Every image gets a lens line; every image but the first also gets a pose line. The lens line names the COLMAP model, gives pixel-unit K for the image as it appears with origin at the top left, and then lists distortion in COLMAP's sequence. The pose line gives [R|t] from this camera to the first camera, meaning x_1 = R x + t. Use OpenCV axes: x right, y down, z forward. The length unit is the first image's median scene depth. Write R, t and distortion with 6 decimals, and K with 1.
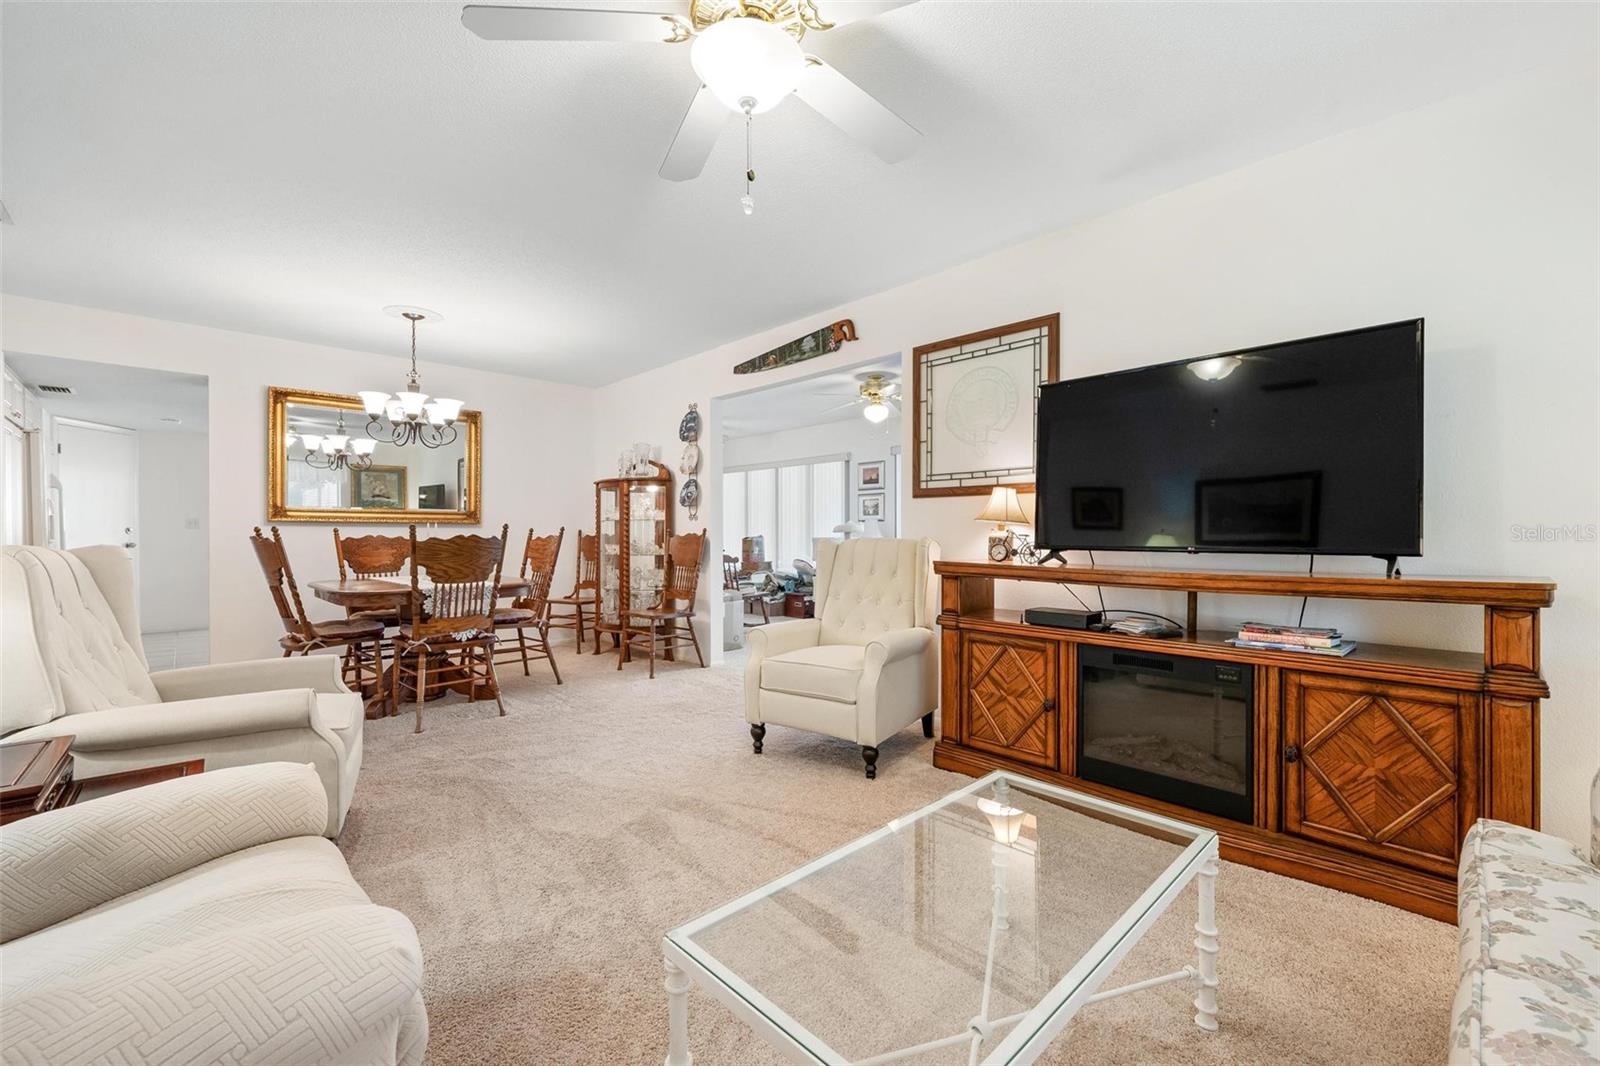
lens RADIAL K [[662.1, 0, 800.0], [0, 662.1, 533.0], [0, 0, 1]] dist [0.000091, -0.000079]
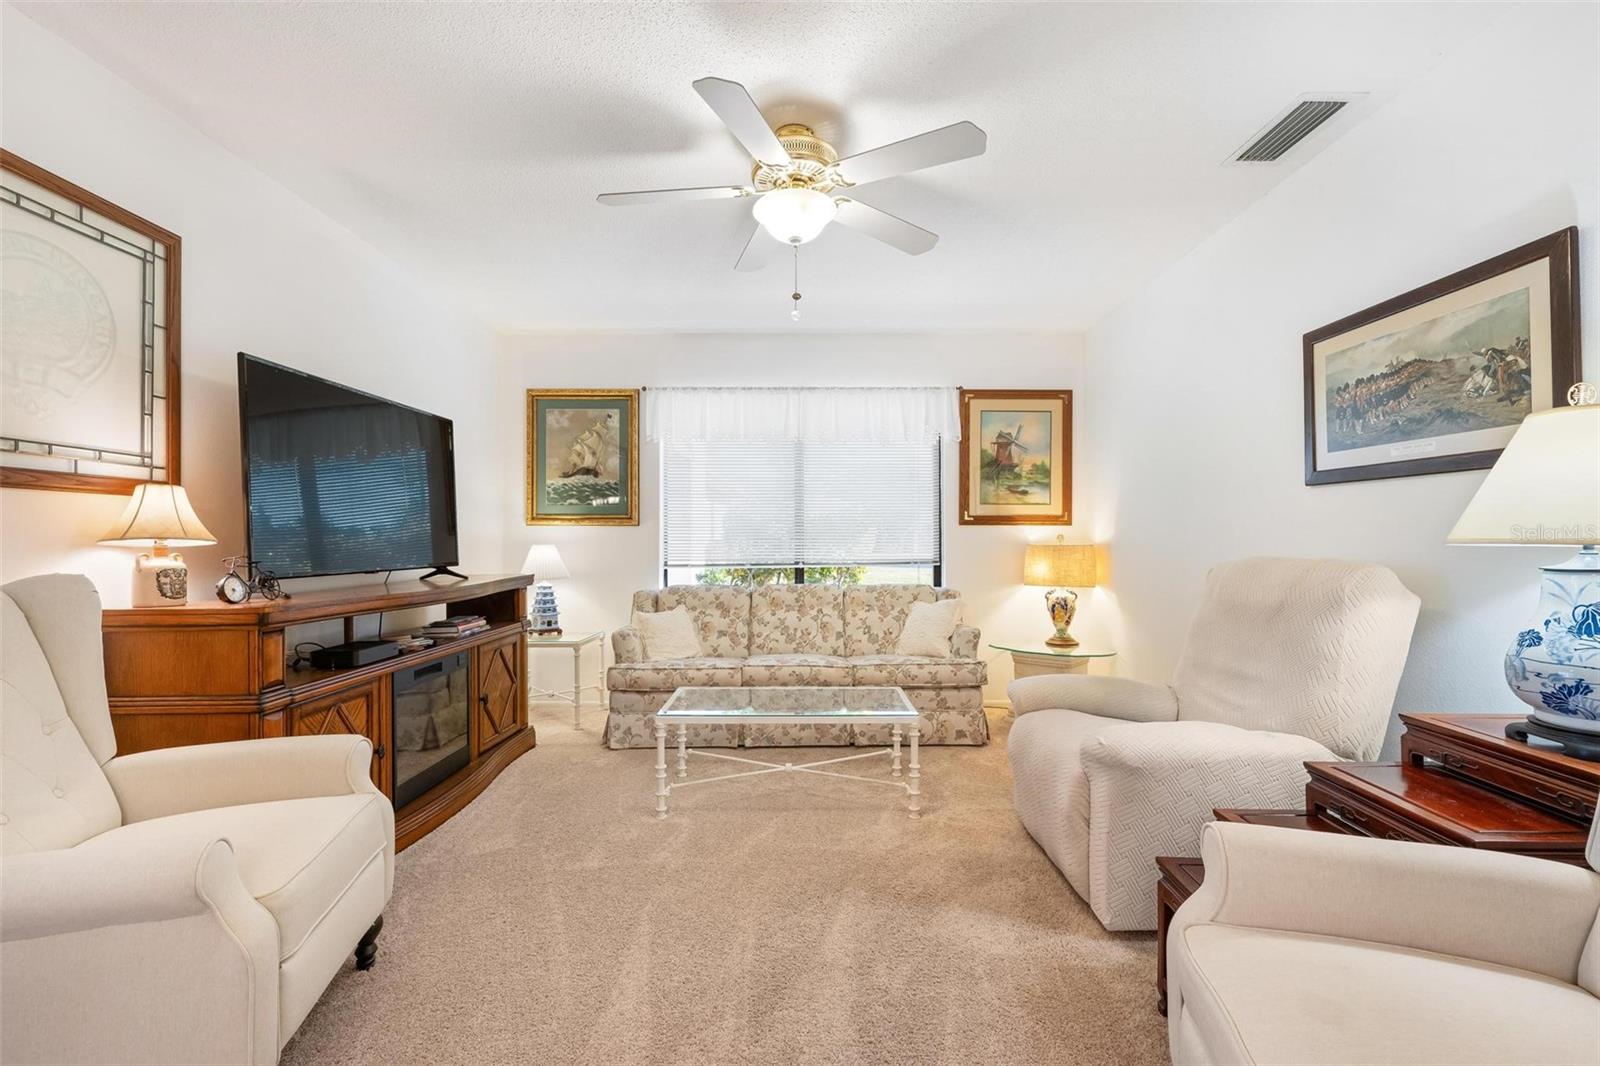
lens RADIAL K [[688.2, 0, 800.0], [0, 688.2, 533.0], [0, 0, 1]] dist [0.001068, -0.000430]
pose [[-0.722359, 0.008050, 0.691471, -0.515283], [0.002763, 0.999958, -0.008755, -0.017318], [-0.691513, -0.004414, -0.722351, 0.981441]]
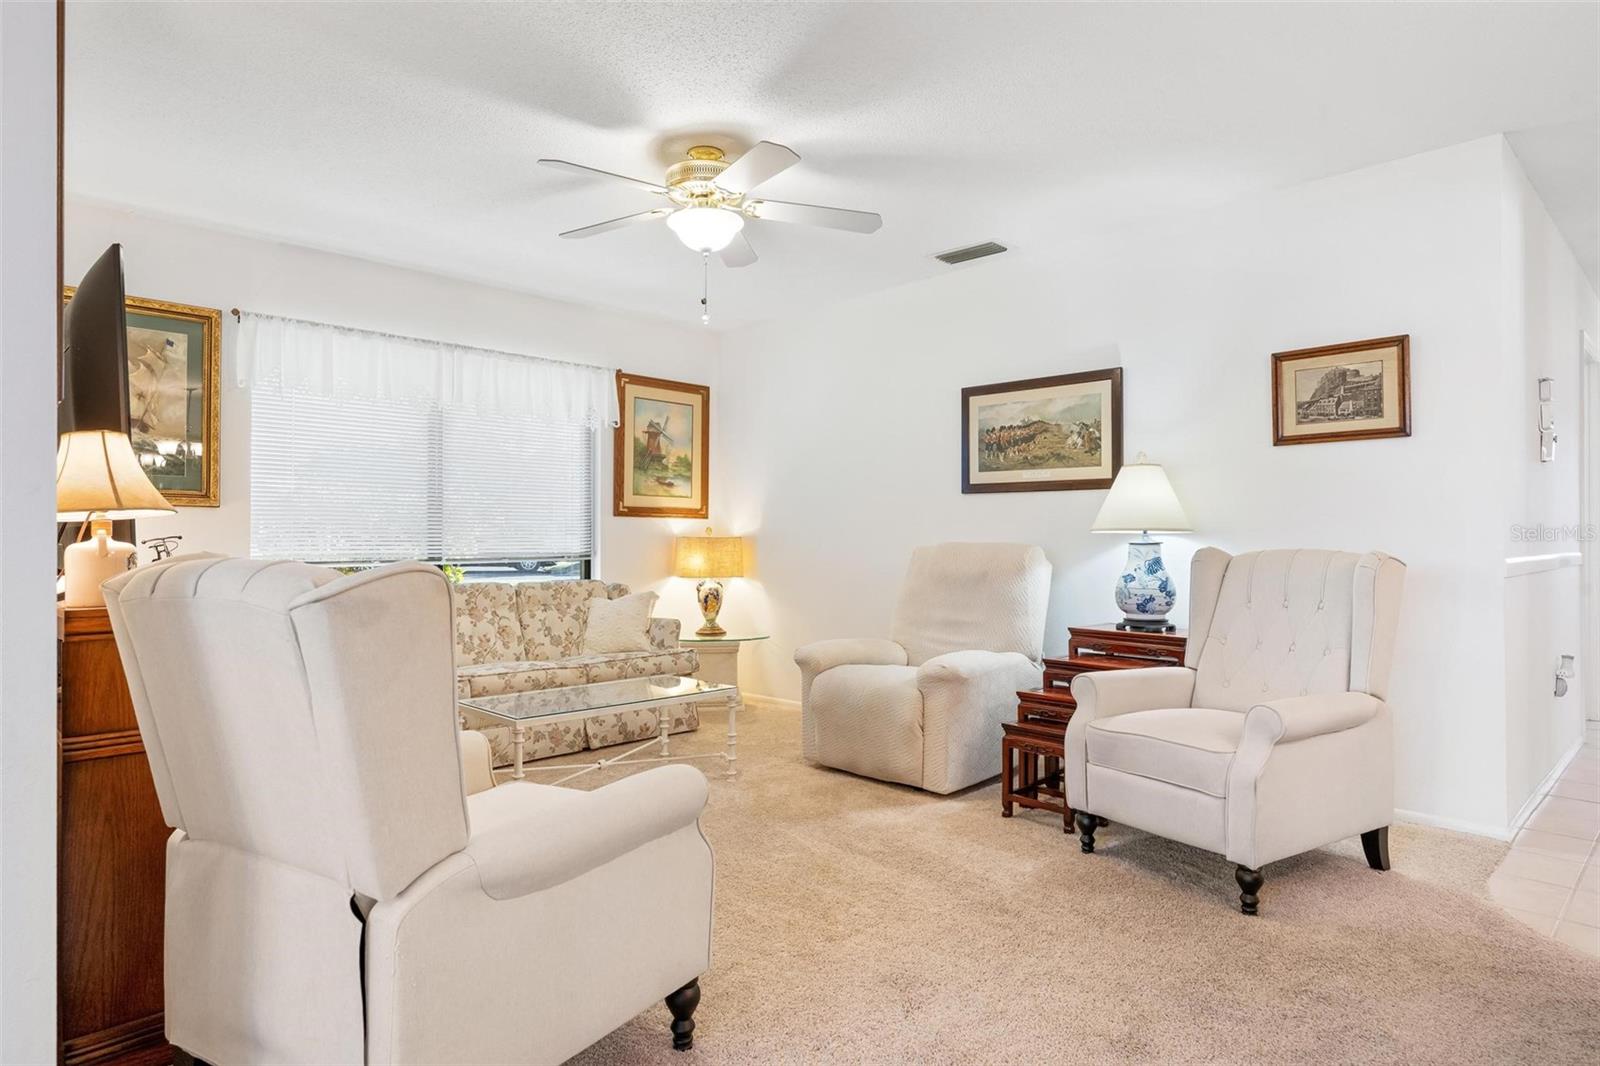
lens RADIAL K [[923.8, 0, 800.0], [0, 923.8, 533.0], [0, 0, 1]] dist [-0.004877, -0.000391]
pose [[-0.999786, -0.001490, -0.020648, -0.120243], [-0.001350, 0.999976, -0.006797, -0.002158], [0.020658, -0.006767, -0.999764, 1.488393]]
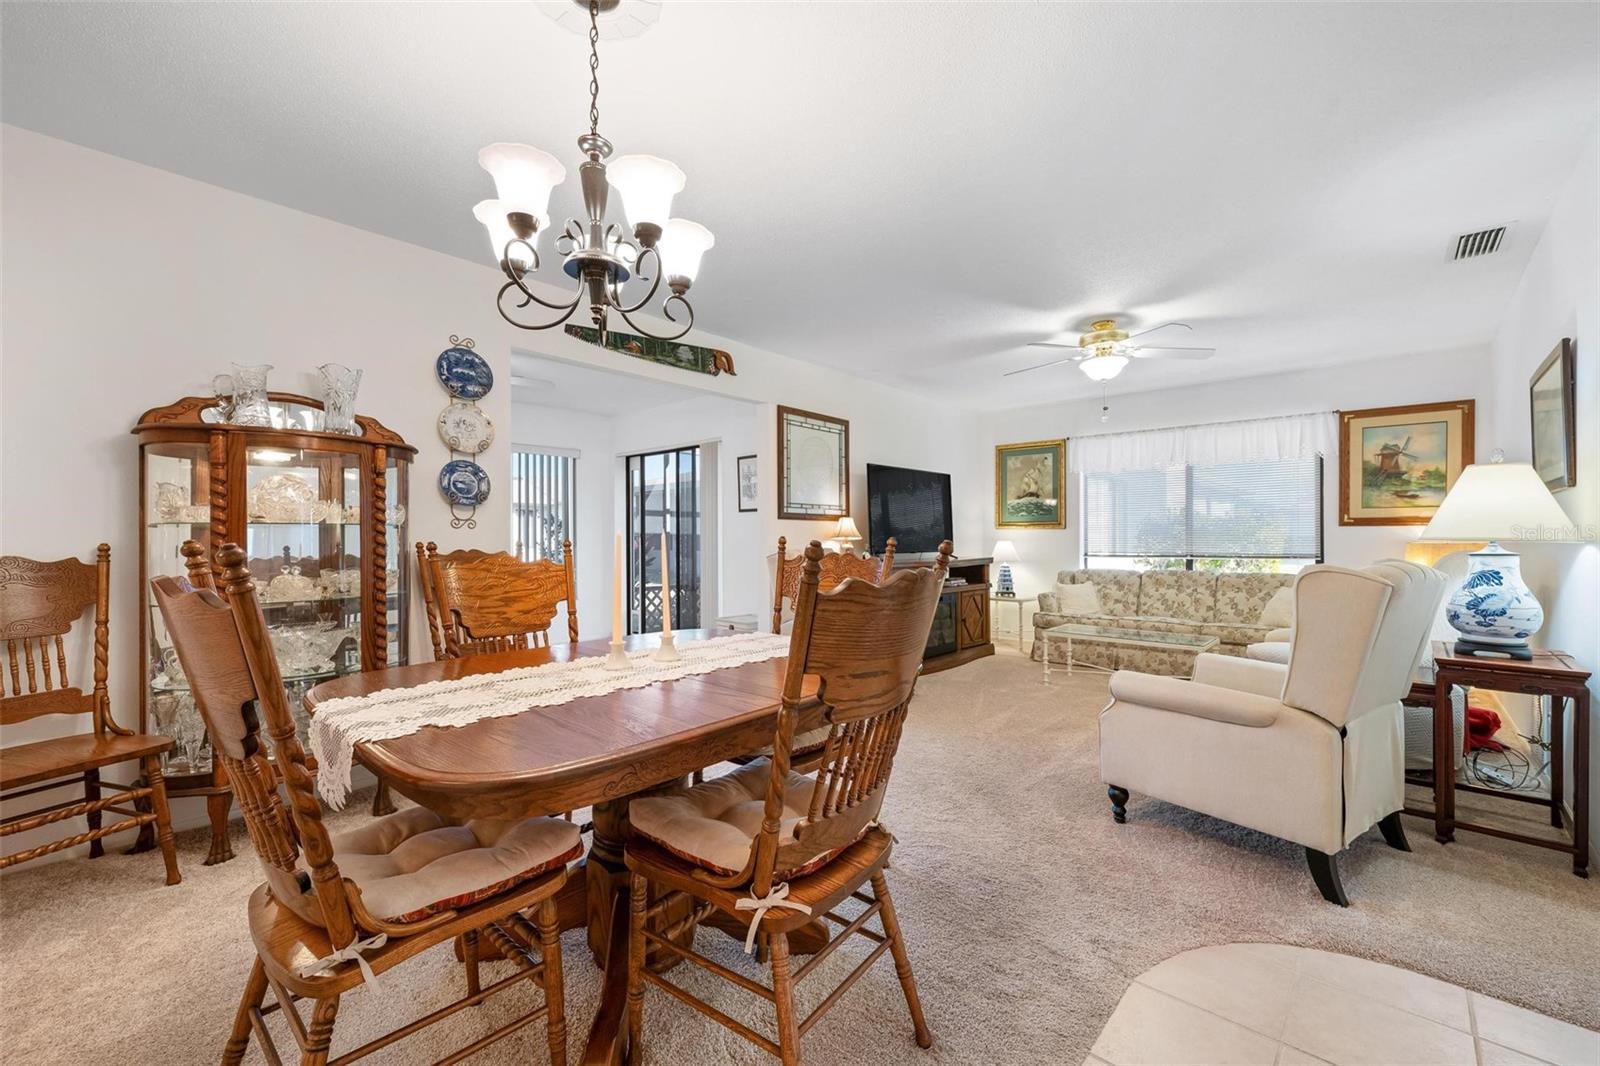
lens RADIAL K [[645.8, 0, 800.0], [0, 645.8, 533.0], [0, 0, 1]] dist [0.000589, -0.000326]
pose [[-0.068466, 0.008767, 0.997615, -1.215102], [0.000369, 0.999962, -0.008763, -0.015055], [-0.997653, -0.000232, -0.068466, 1.145818]]
